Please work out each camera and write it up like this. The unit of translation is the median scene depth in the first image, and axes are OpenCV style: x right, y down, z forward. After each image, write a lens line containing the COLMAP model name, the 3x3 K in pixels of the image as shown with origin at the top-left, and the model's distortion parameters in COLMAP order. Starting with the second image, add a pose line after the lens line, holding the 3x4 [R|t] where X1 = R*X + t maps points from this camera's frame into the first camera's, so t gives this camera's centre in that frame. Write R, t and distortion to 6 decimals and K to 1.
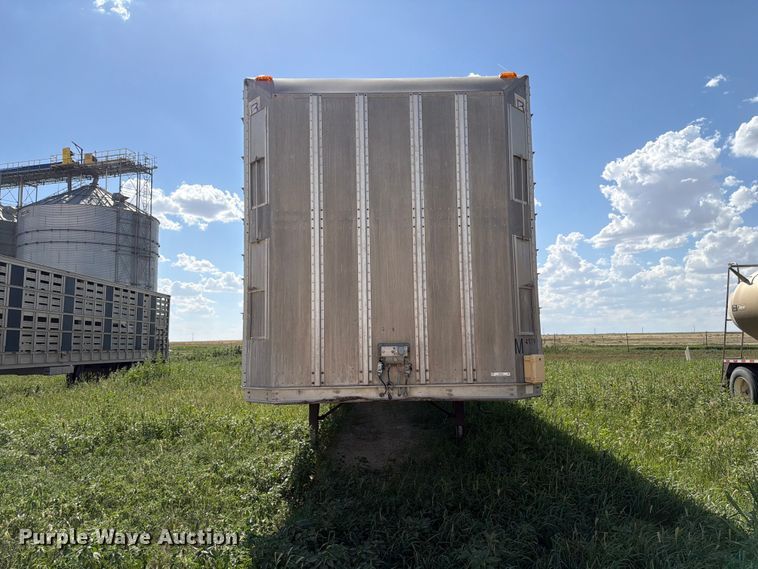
lens RADIAL K [[537.6, 0, 381.2], [0, 537.6, 284.9], [0, 0, 1]] dist [0.101161, -0.145478]
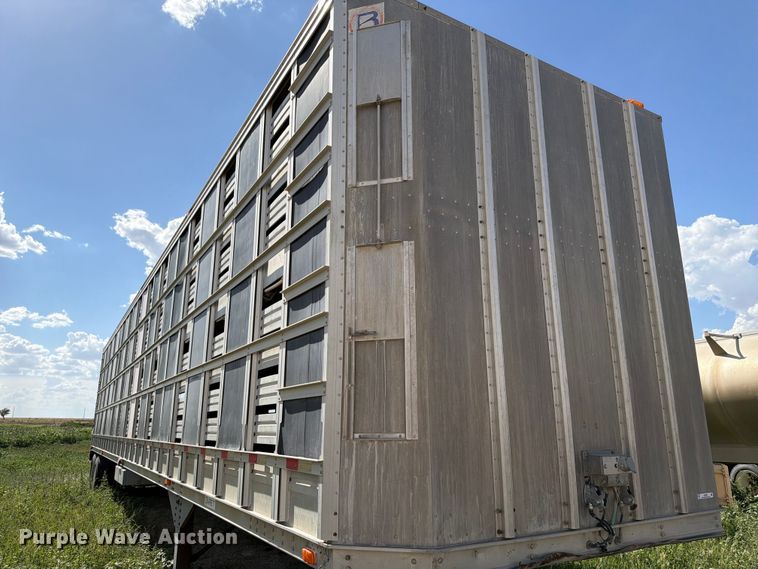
lens RADIAL K [[537.6, 0, 381.2], [0, 537.6, 284.9], [0, 0, 1]] dist [0.101161, -0.145478]
pose [[0.865027, 0.142263, 0.481134, -0.489329], [-0.069908, 0.983779, -0.165199, 0.045233], [-0.496831, 0.109267, 0.860941, 0.573642]]
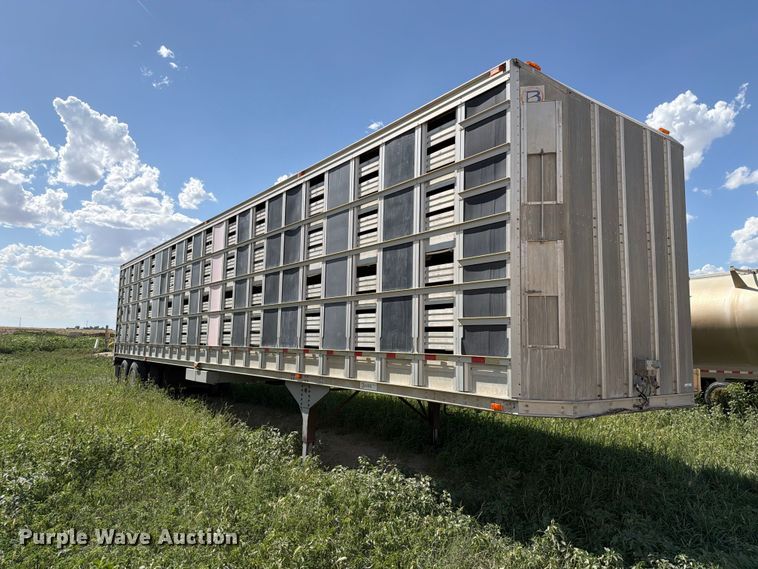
lens RADIAL K [[537.6, 0, 381.2], [0, 537.6, 284.9], [0, 0, 1]] dist [0.101161, -0.145478]
pose [[0.808302, 0.099064, 0.580374, -1.012964], [-0.101684, 0.994419, -0.028120, 0.048601], [-0.579921, -0.036285, 0.813864, 0.420082]]
